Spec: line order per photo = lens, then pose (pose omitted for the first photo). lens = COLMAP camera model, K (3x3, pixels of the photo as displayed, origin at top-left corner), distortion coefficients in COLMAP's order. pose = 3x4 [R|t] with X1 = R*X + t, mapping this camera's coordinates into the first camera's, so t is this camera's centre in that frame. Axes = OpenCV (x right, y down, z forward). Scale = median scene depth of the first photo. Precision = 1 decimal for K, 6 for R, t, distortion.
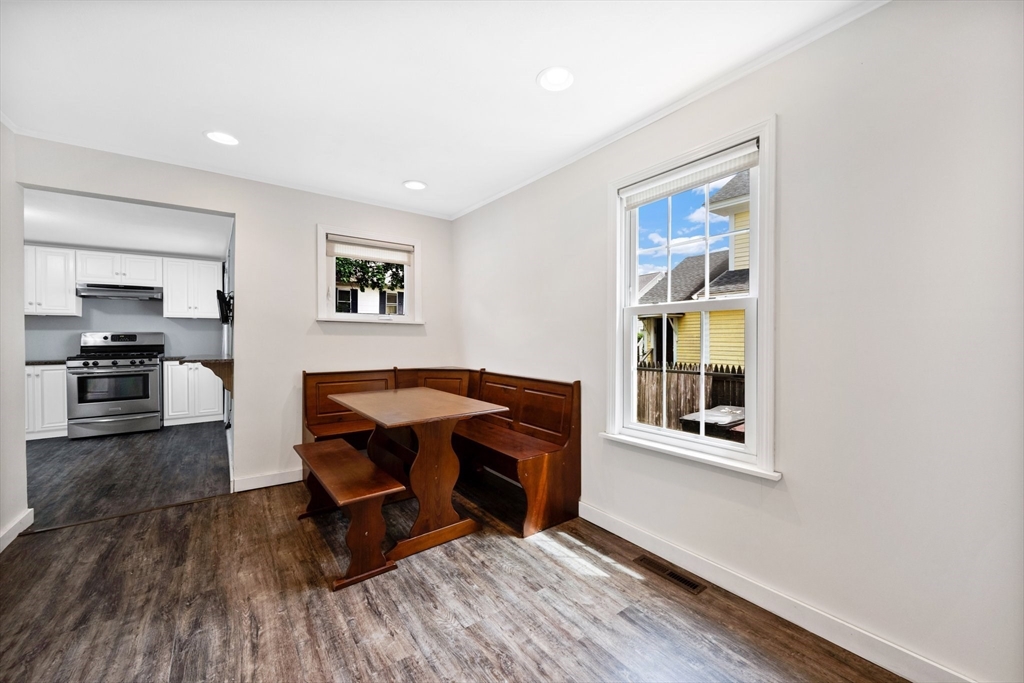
lens RADIAL K [[401.9, 0, 515.6], [0, 401.9, 339.7], [0, 0, 1]] dist [0.000717, 0.000060]
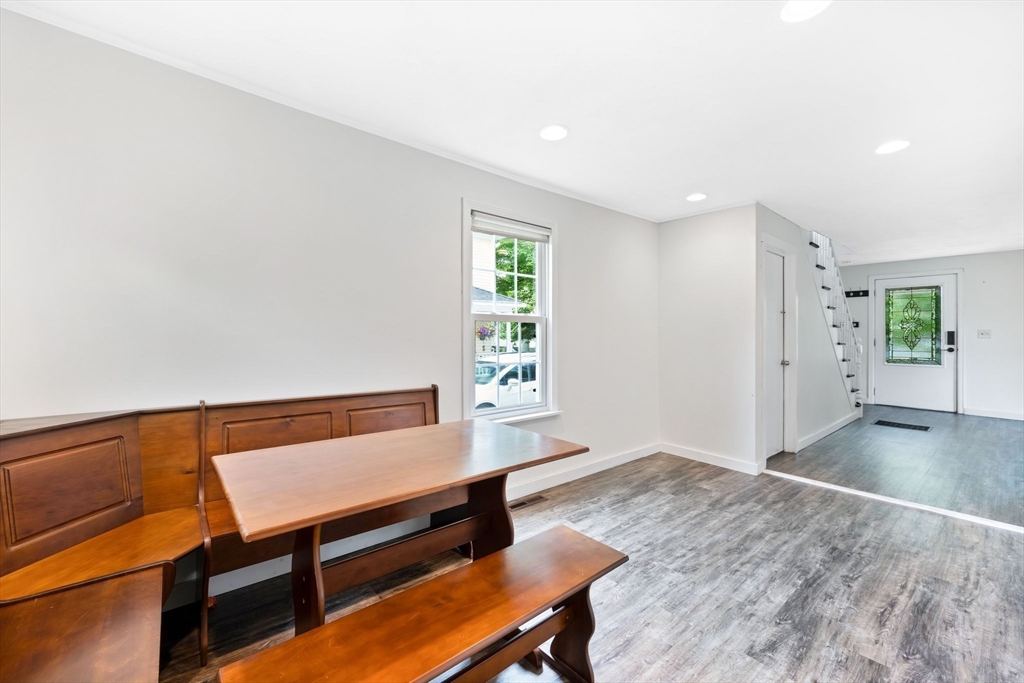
lens RADIAL K [[410.4, 0, 512.0], [0, 410.4, 341.5], [0, 0, 1]] dist [-0.000186, 0.000150]
pose [[-0.060336, -0.009809, 0.998130, -0.612592], [-0.000161, 0.999952, 0.009817, -0.007545], [-0.998178, 0.000432, -0.060335, 0.644085]]
